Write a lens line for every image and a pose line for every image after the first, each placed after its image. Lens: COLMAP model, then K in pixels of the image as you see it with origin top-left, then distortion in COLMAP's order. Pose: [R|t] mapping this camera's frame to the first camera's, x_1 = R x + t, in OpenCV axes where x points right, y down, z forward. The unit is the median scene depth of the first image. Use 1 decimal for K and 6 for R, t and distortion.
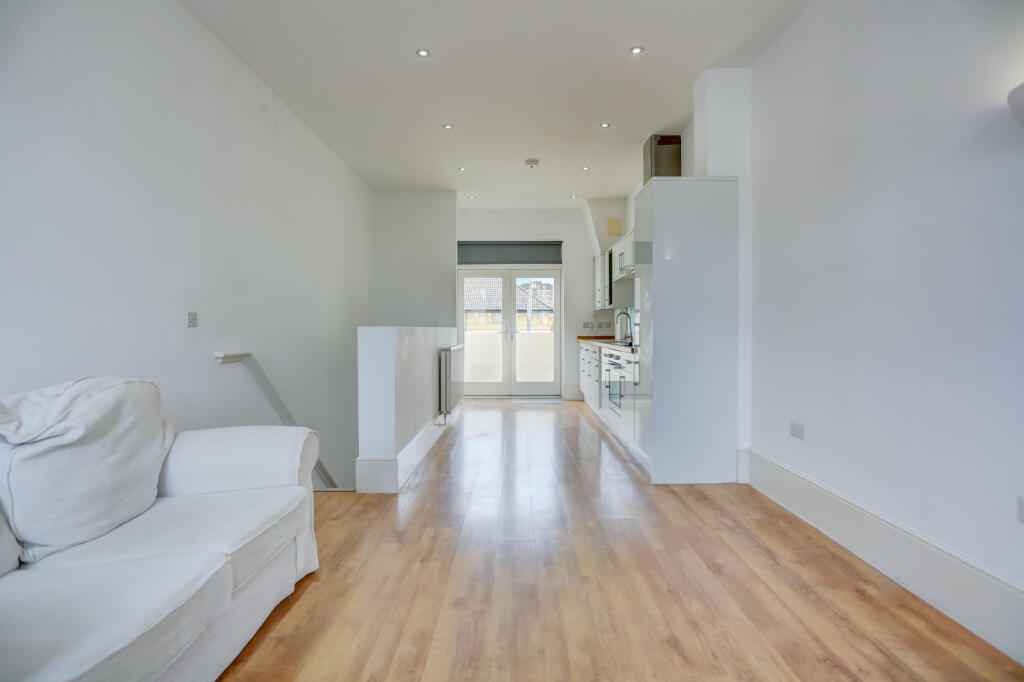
lens RADIAL K [[513.9, 0, 513.7], [0, 513.9, 325.9], [0, 0, 1]] dist [-0.028815, 0.007308]
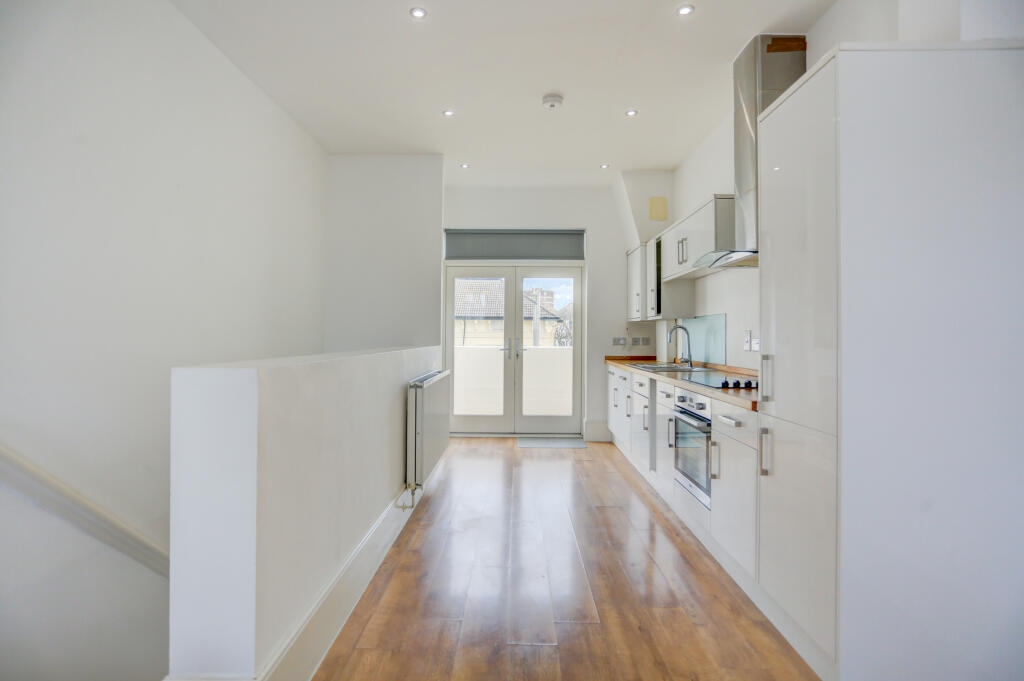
lens RADIAL K [[507.3, 0, 512.0], [0, 507.3, 340.5], [0, 0, 1]] dist [-0.021780, 0.000702]
pose [[0.999946, 0.009847, -0.003366, -0.009240], [-0.009789, 0.999811, 0.016776, -0.014022], [0.003530, -0.016742, 0.999854, 0.270099]]
